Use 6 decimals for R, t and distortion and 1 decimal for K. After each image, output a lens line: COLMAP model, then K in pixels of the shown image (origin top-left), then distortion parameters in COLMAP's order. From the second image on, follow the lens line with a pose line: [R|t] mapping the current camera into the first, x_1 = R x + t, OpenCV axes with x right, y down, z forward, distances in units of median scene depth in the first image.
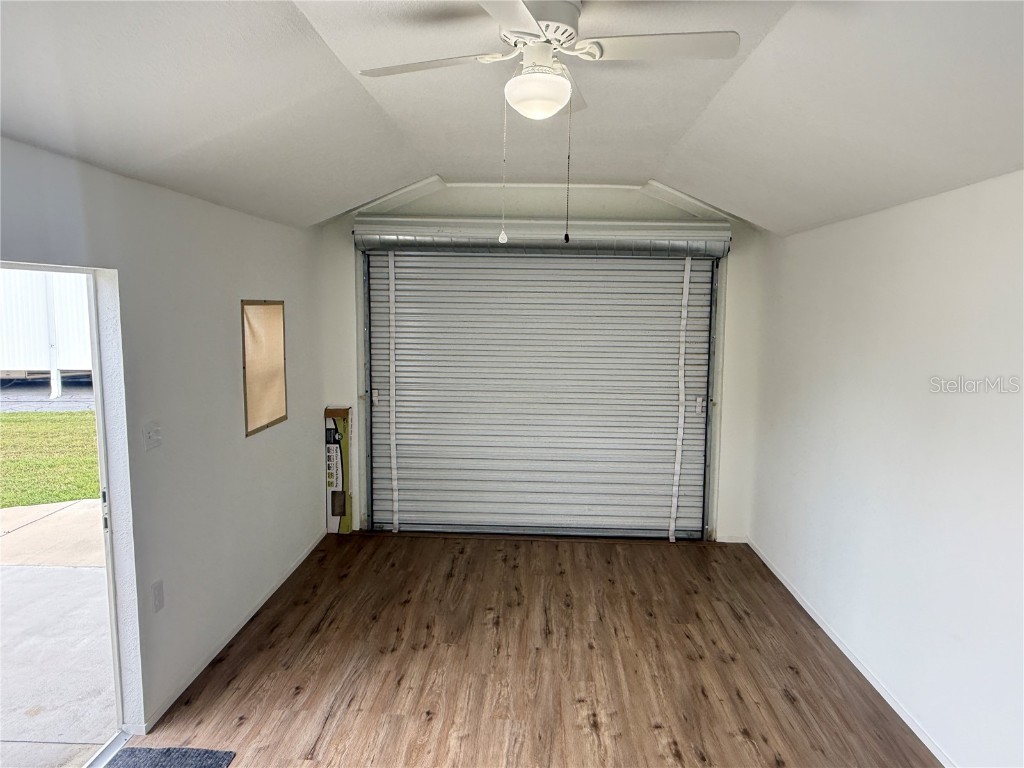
lens RADIAL K [[678.8, 0, 509.6], [0, 678.8, 377.1], [0, 0, 1]] dist [-0.017134, 0.013642]
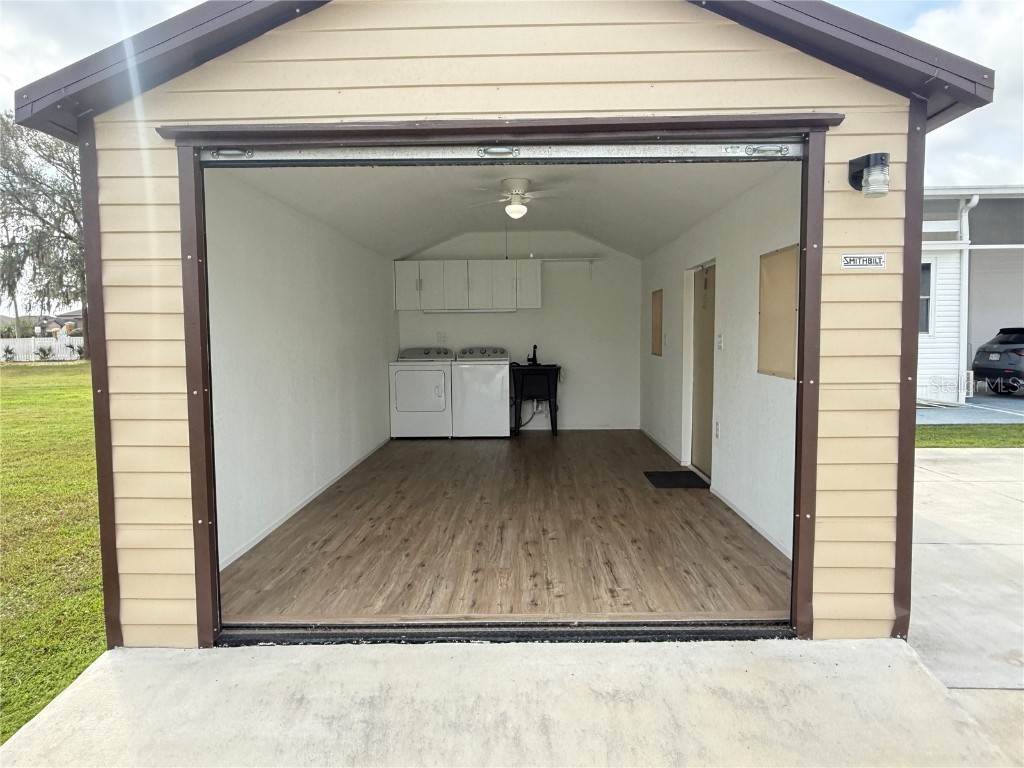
lens RADIAL K [[678.8, 0, 515.4], [0, 678.8, 379.3], [0, 0, 1]] dist [-0.017134, 0.013642]
pose [[-0.999753, -0.001037, -0.022213, 0.057259], [-0.004884, 0.984761, 0.173844, -0.099760], [0.021694, 0.173909, -0.984523, 2.090747]]
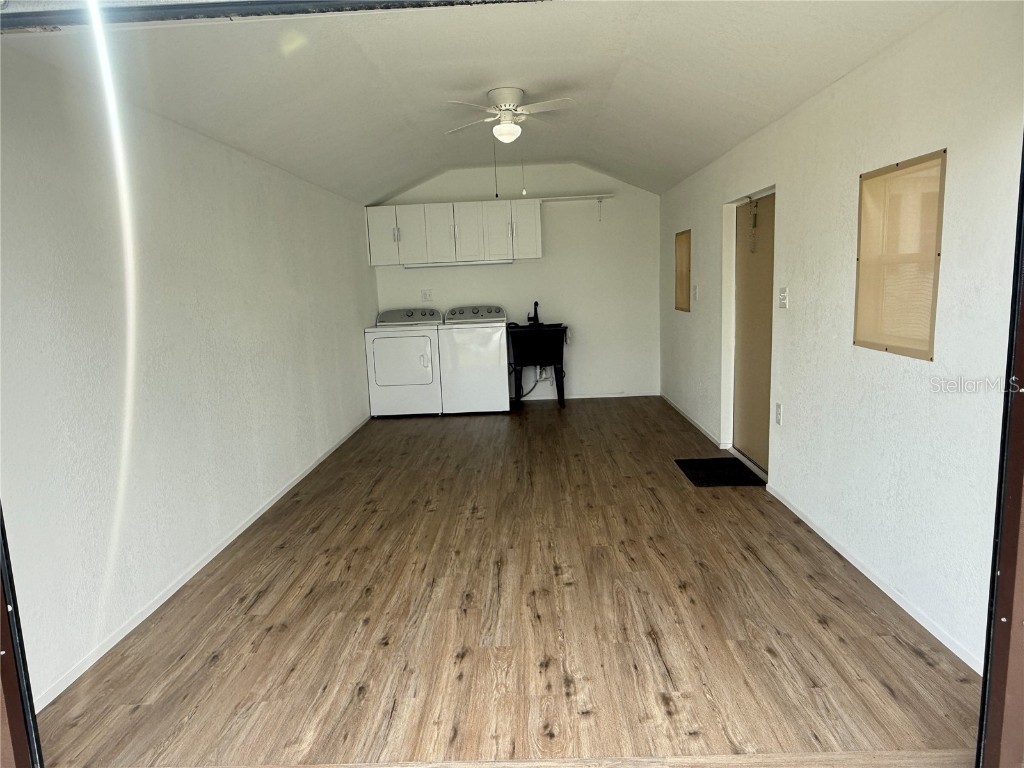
lens RADIAL K [[678.8, 0, 507.2], [0, 678.8, 385.5], [0, 0, 1]] dist [-0.017134, 0.013642]
pose [[-0.999459, 0.032436, -0.005495, 0.041547], [0.029939, 0.966025, 0.256707, -0.086049], [0.013635, 0.256404, -0.966474, 1.757515]]
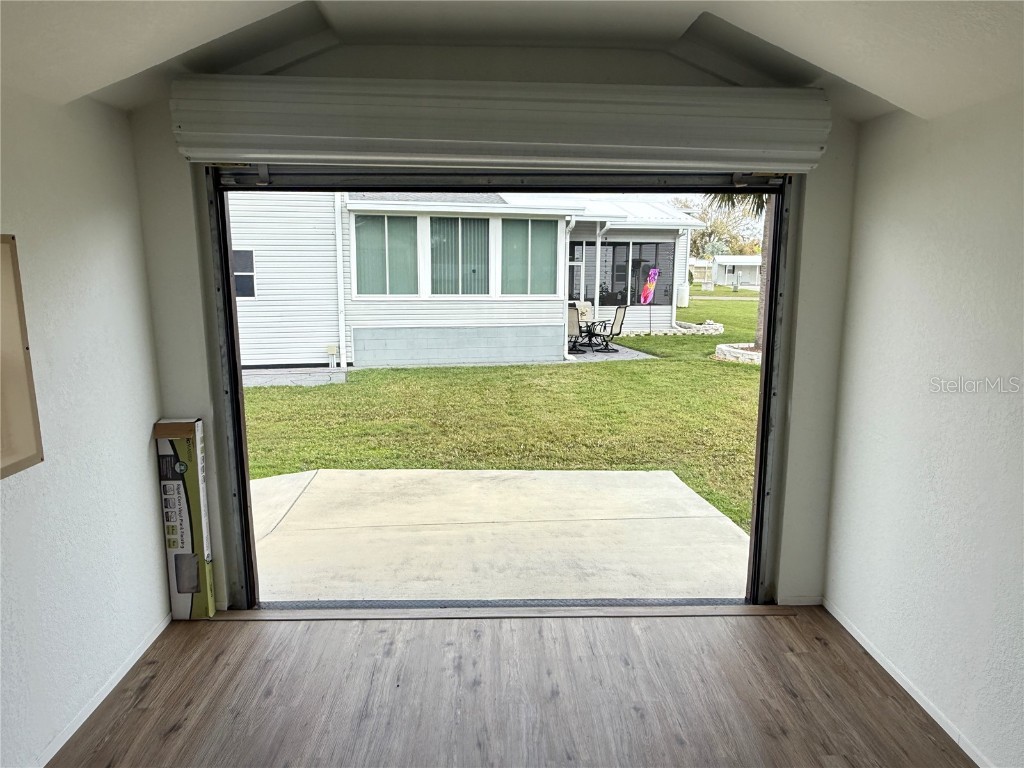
lens RADIAL K [[678.8, 0, 514.3], [0, 678.8, 387.7], [0, 0, 1]] dist [-0.017134, 0.013642]
pose [[0.996992, -0.022872, 0.074055, 0.004692], [0.017313, 0.997044, 0.074862, -0.032220], [-0.075548, -0.073354, 0.994440, 0.504118]]
